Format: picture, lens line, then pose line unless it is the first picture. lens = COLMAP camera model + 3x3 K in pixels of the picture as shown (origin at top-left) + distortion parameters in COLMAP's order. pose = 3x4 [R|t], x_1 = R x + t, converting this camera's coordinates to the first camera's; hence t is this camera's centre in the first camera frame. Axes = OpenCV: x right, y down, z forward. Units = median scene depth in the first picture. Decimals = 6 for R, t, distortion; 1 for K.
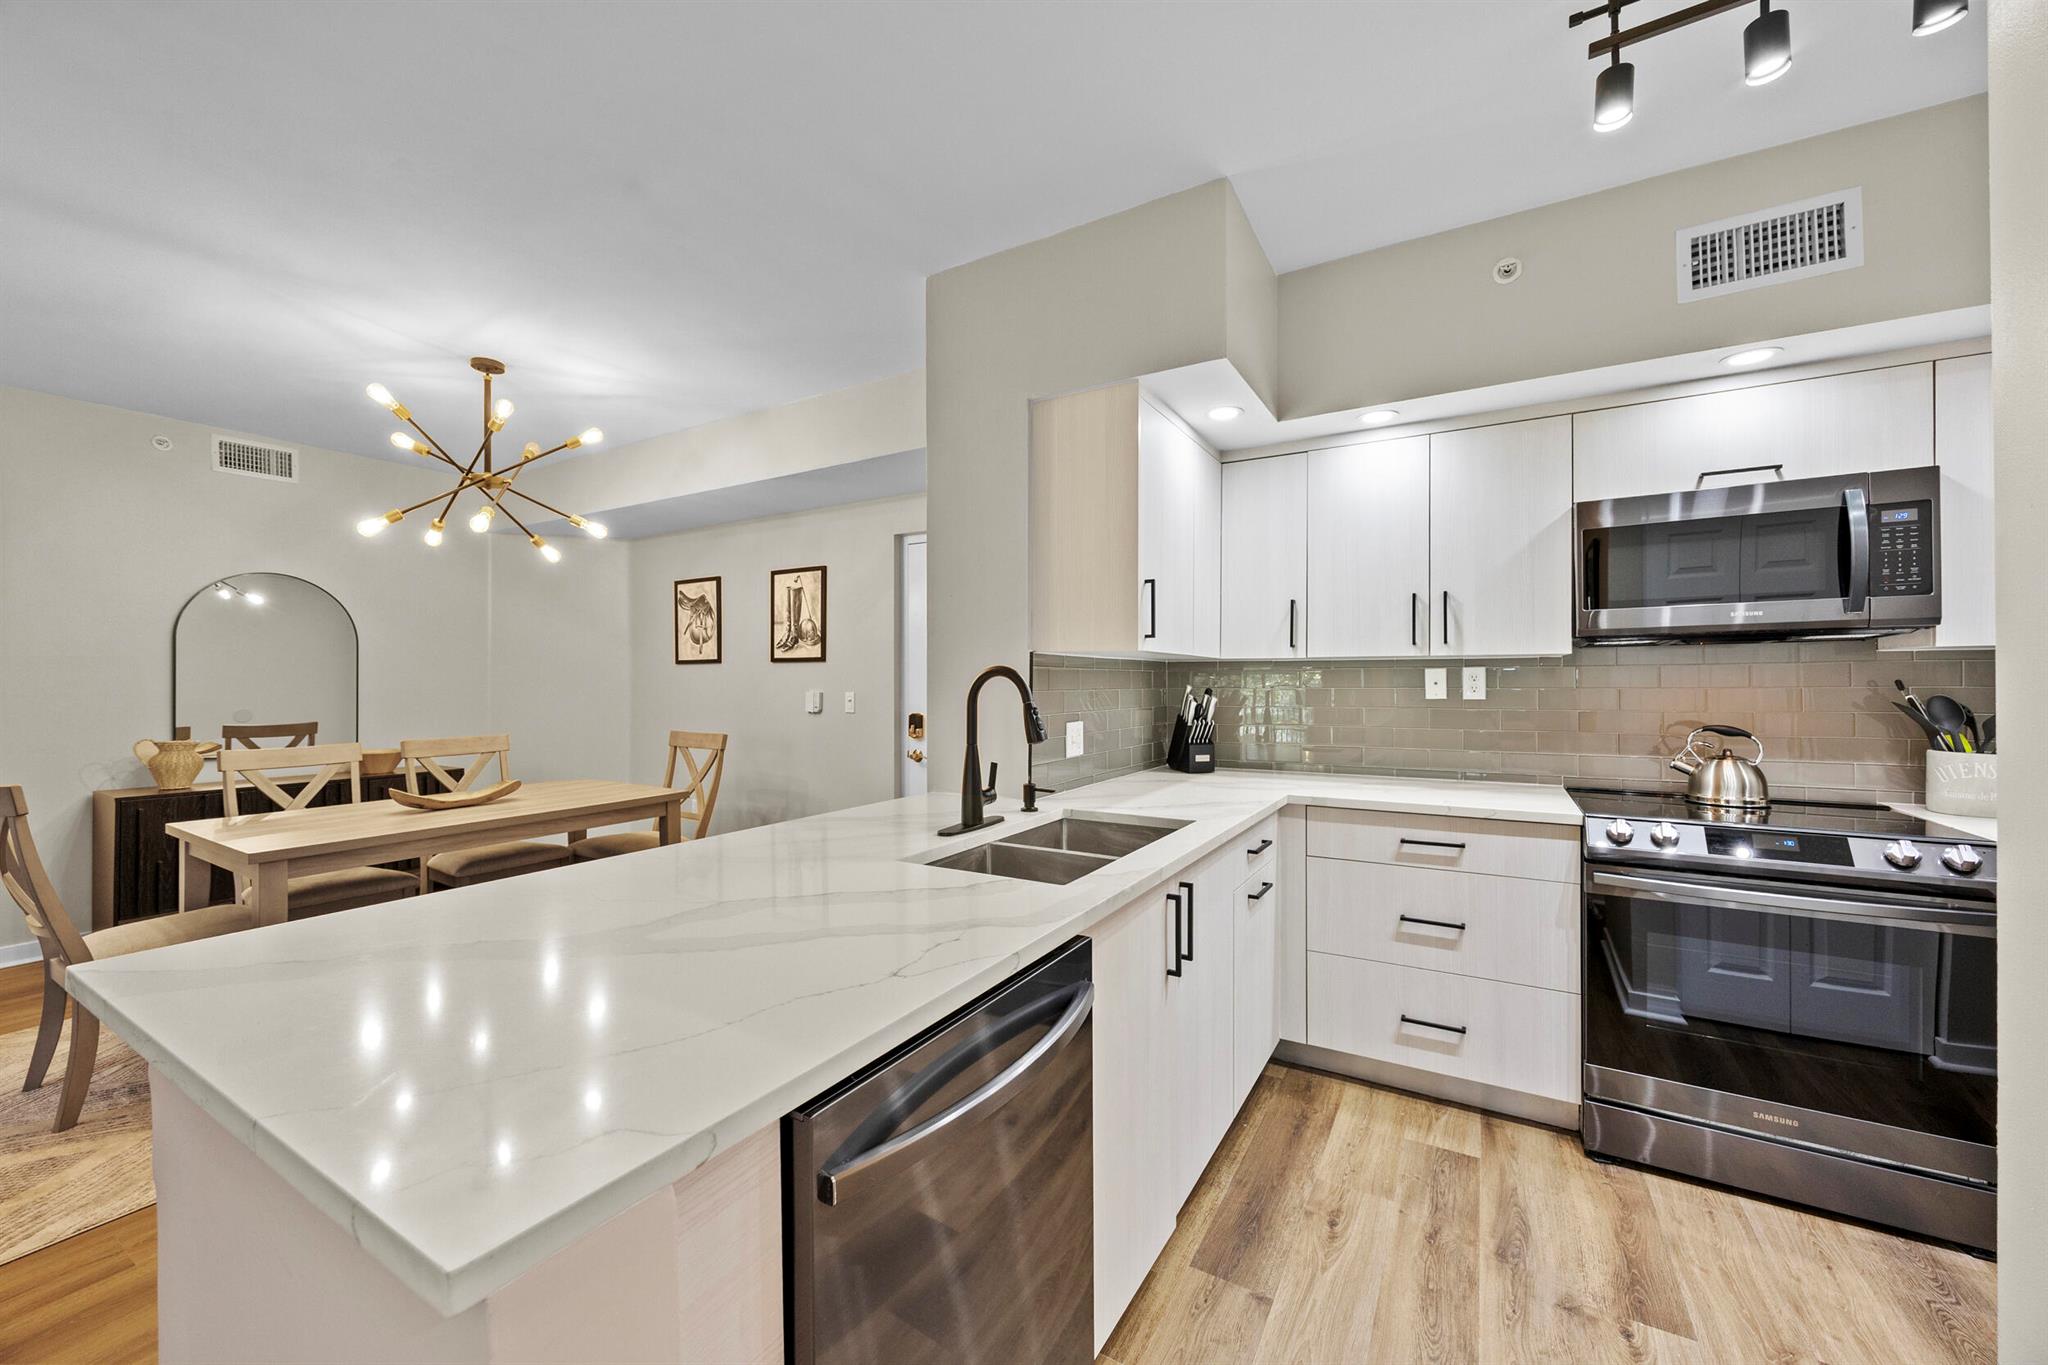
lens RADIAL K [[776.4, 0, 1027.4], [0, 776.4, 684.5], [0, 0, 1]] dist [-0.001120, -0.000429]
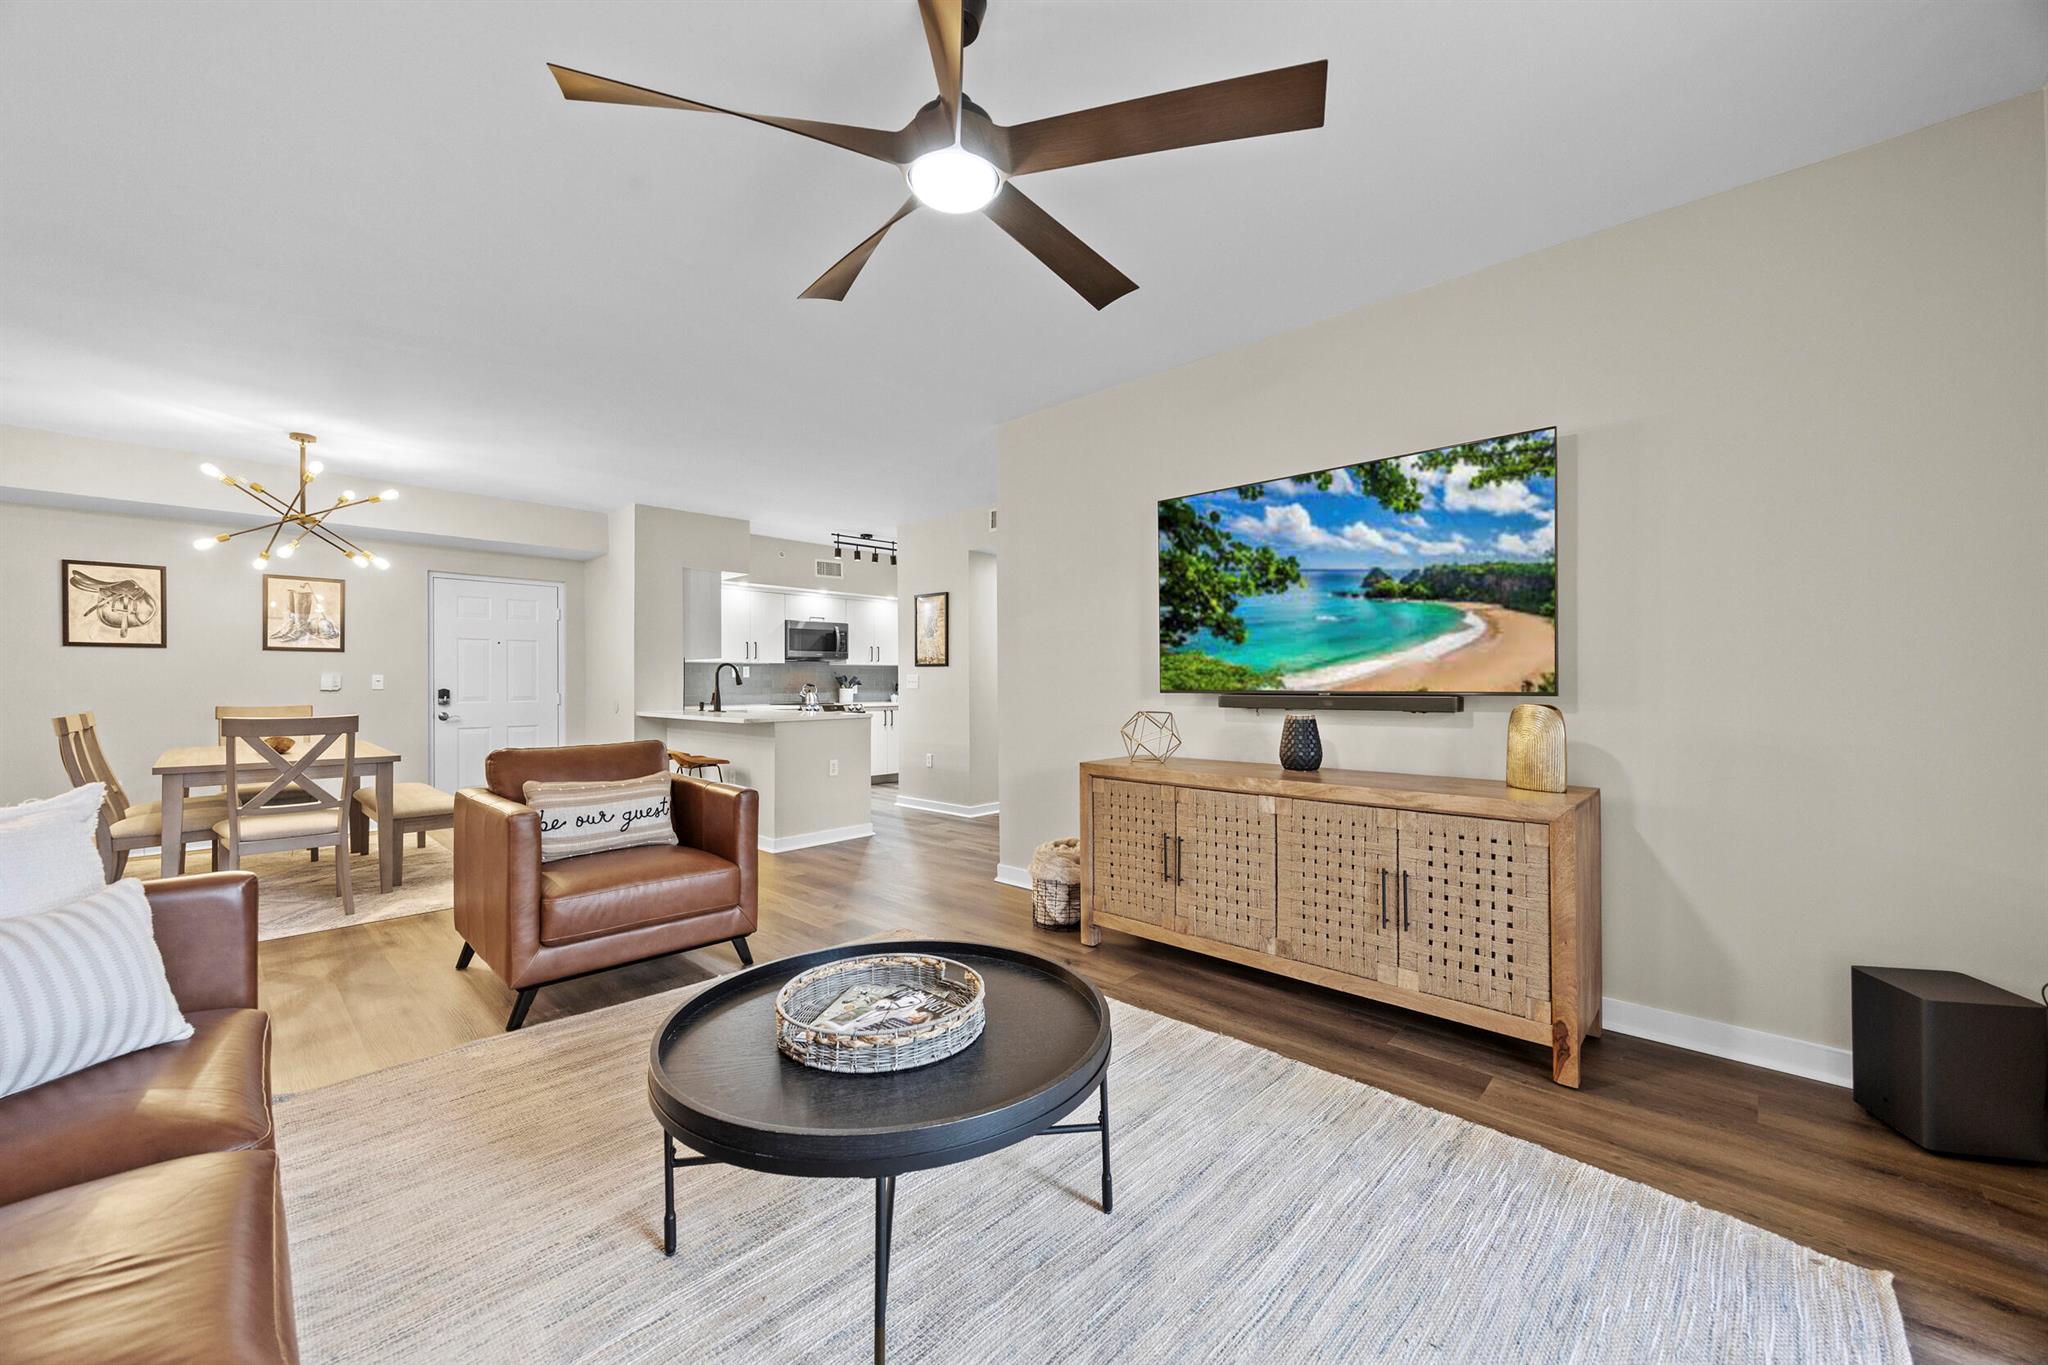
lens RADIAL K [[776.4, 0, 1027.4], [0, 776.4, 680.8], [0, 0, 1]] dist [-0.001120, -0.000429]
pose [[0.213177, 0.004411, 0.977004, -1.332046], [0.007692, 0.999951, -0.006193, 0.037900], [-0.976983, 0.008835, 0.213132, -0.433653]]
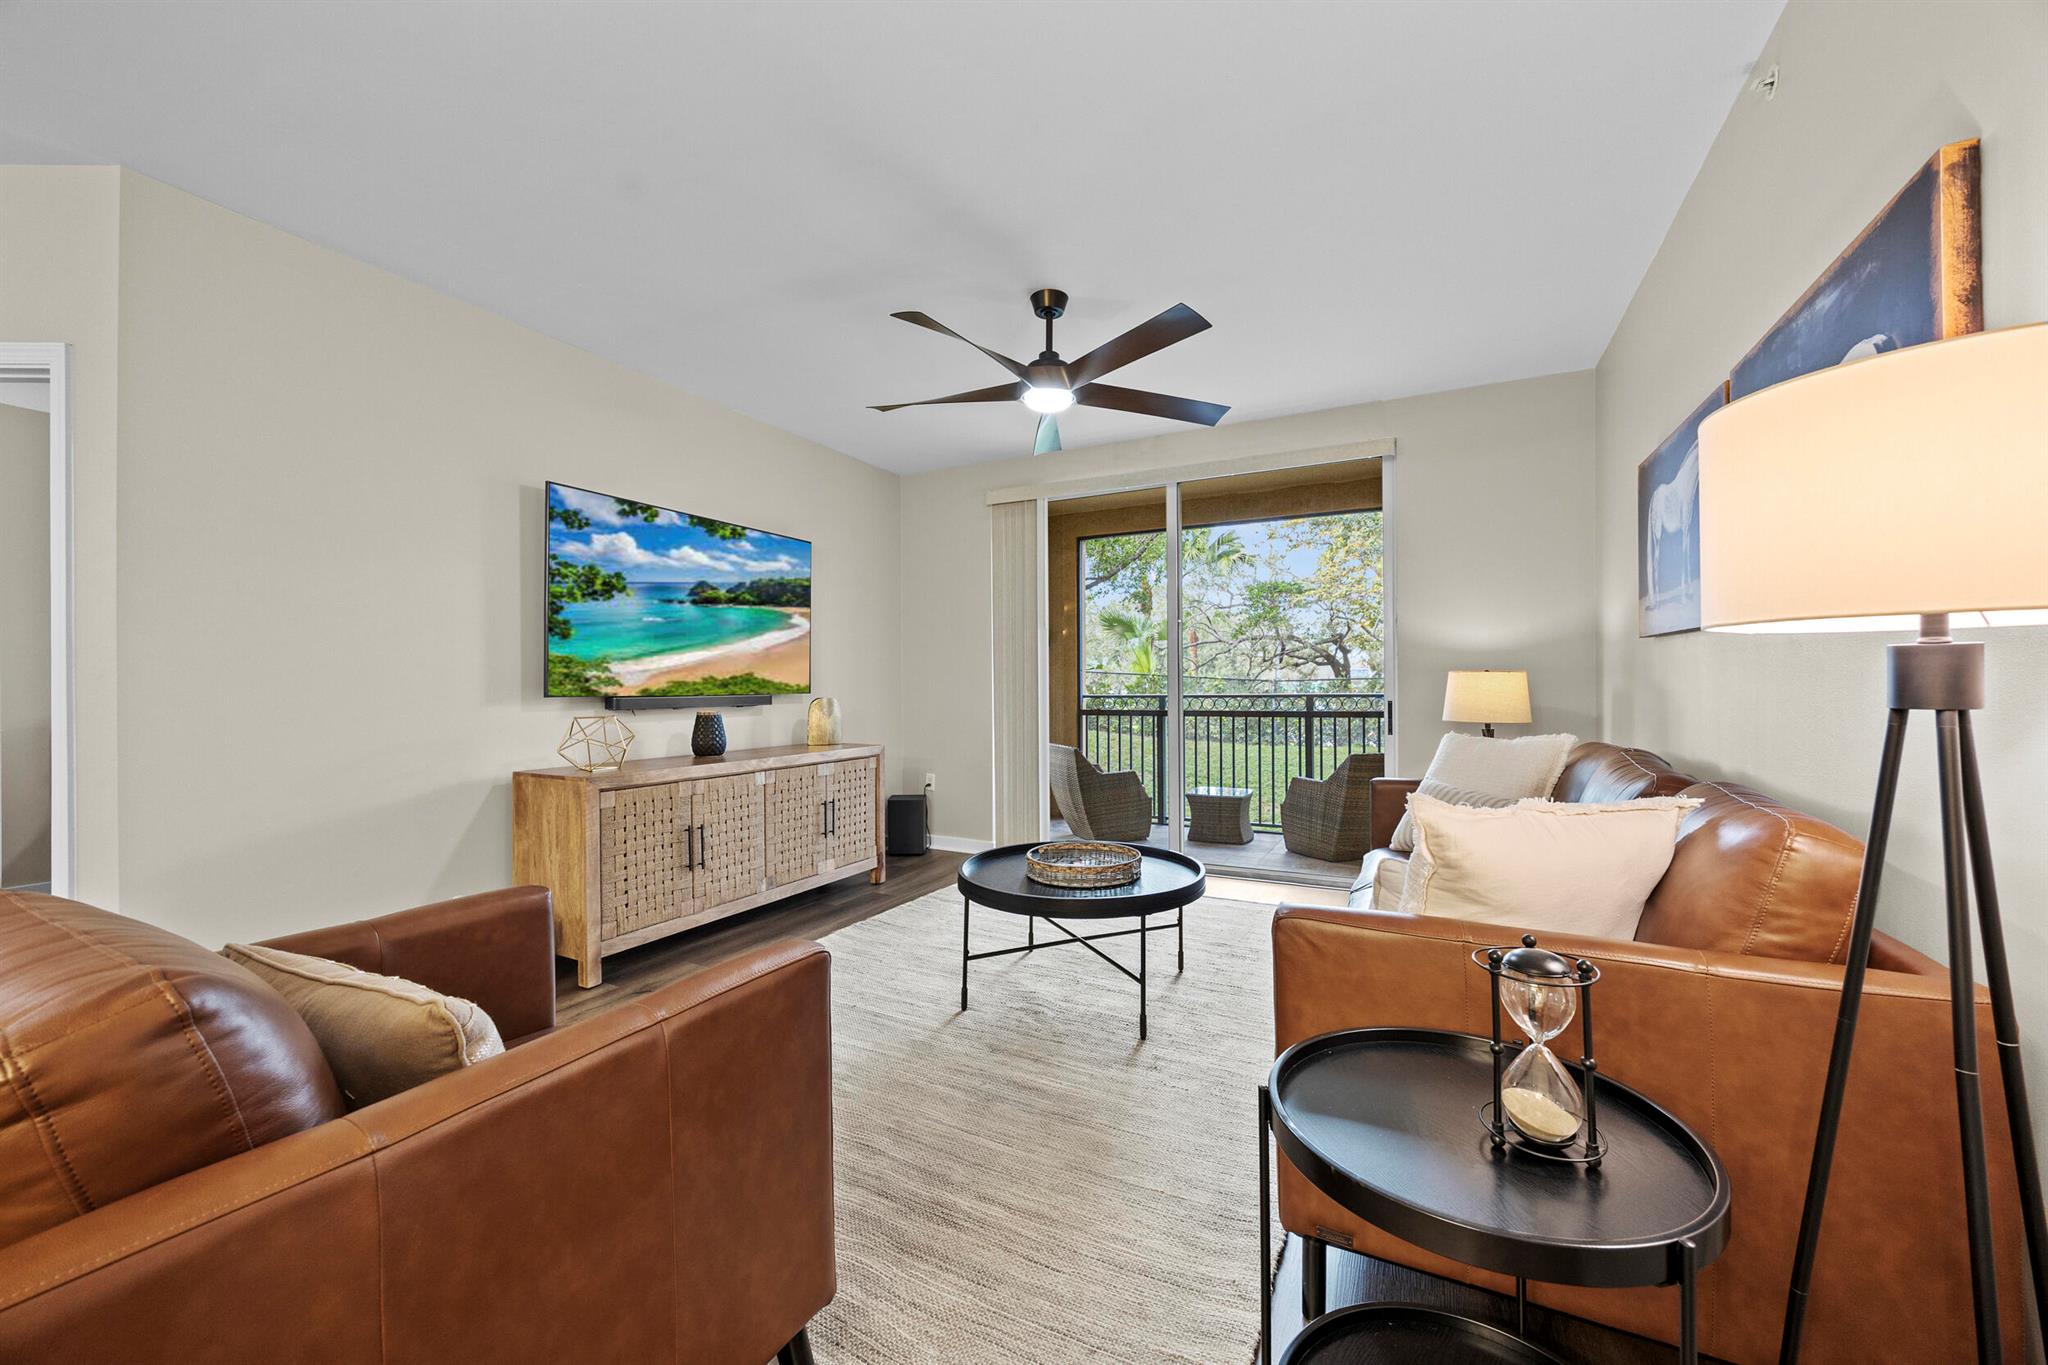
lens RADIAL K [[776.4, 0, 1027.0], [0, 776.4, 684.1], [0, 0, 1]] dist [-0.001120, -0.000429]
pose [[-0.998160, 0.008004, -0.060100, -0.903041], [0.007678, 0.999954, 0.005661, 0.033449], [0.060143, 0.005189, -0.998176, 0.360699]]
